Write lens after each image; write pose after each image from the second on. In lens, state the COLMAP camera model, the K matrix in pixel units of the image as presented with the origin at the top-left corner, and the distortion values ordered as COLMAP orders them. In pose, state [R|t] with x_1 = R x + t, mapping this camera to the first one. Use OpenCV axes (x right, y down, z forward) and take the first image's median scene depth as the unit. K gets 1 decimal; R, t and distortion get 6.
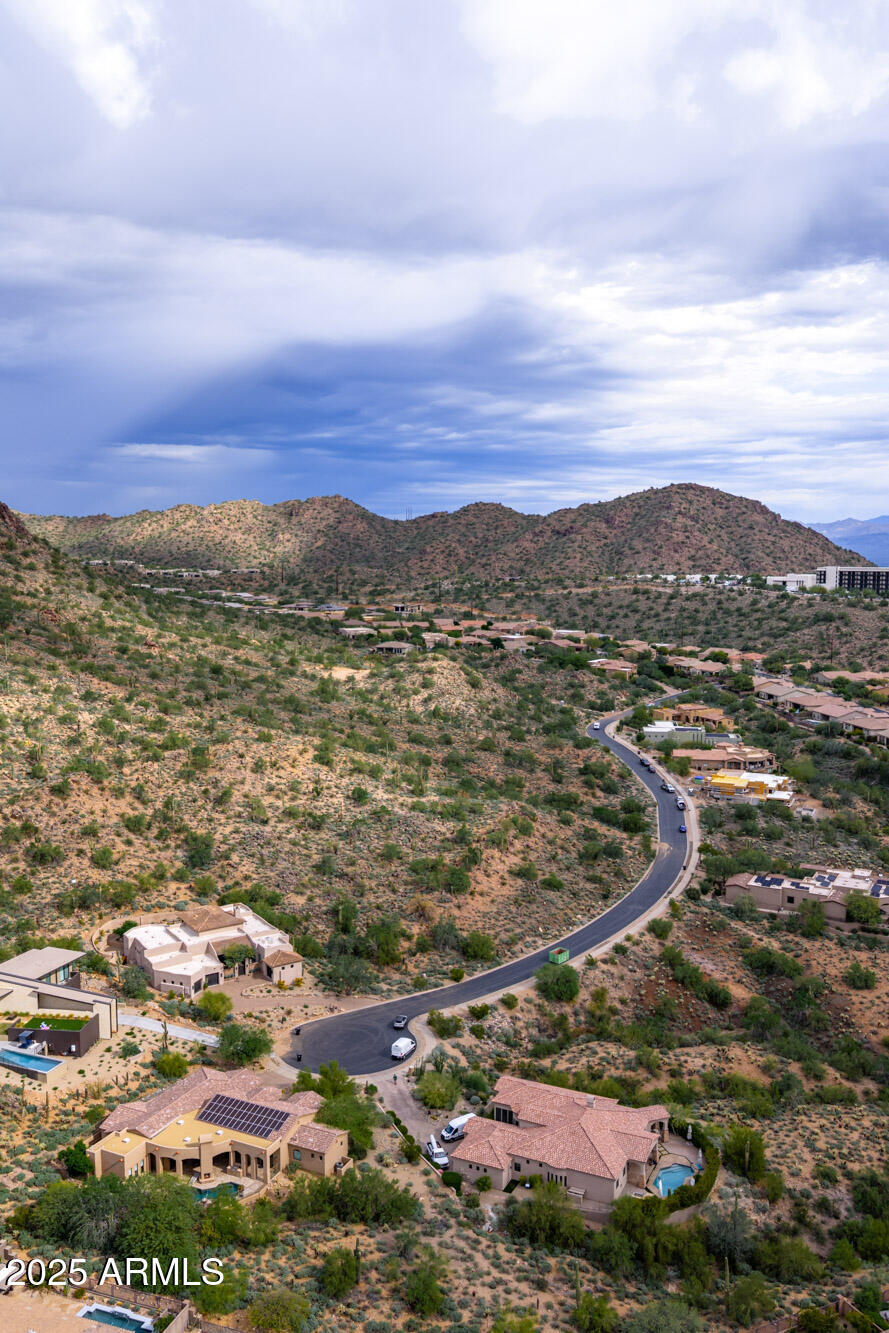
lens RADIAL K [[1109.9, 0, 426.7], [0, 1109.9, 664.1], [0, 0, 1]] dist [0.021295, -0.045836]
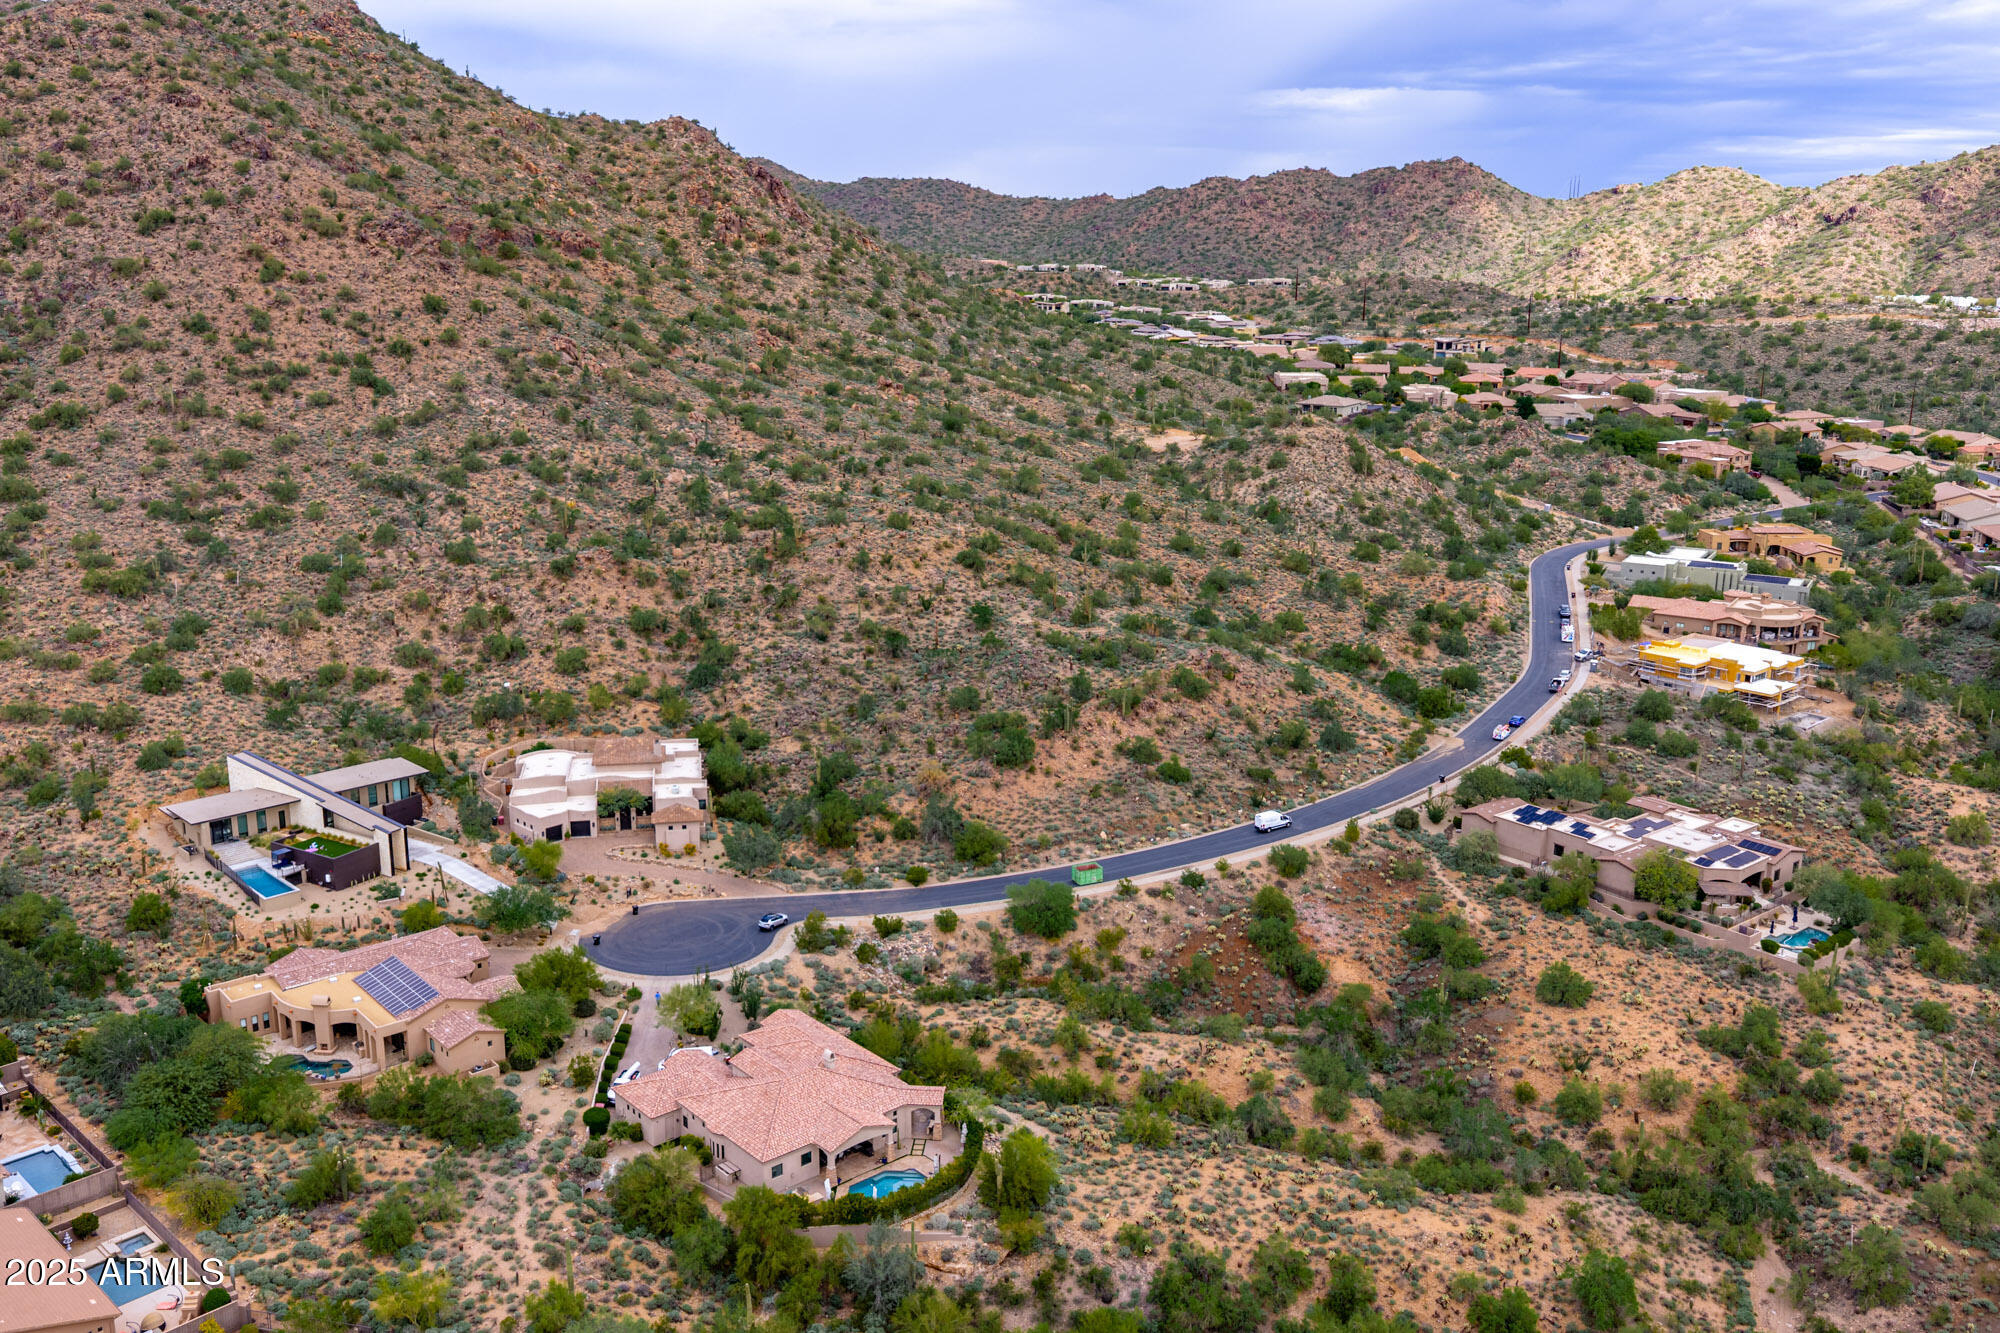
lens RADIAL K [[1665.3, 0, 963.7], [0, 1665.3, 662.0], [0, 0, 1]] dist [0.021295, -0.045836]
pose [[0.913800, 0.101108, -0.393378, 0.380252], [-0.045334, 0.987858, 0.148596, -0.004466], [0.403626, -0.117953, 0.907289, 0.079967]]
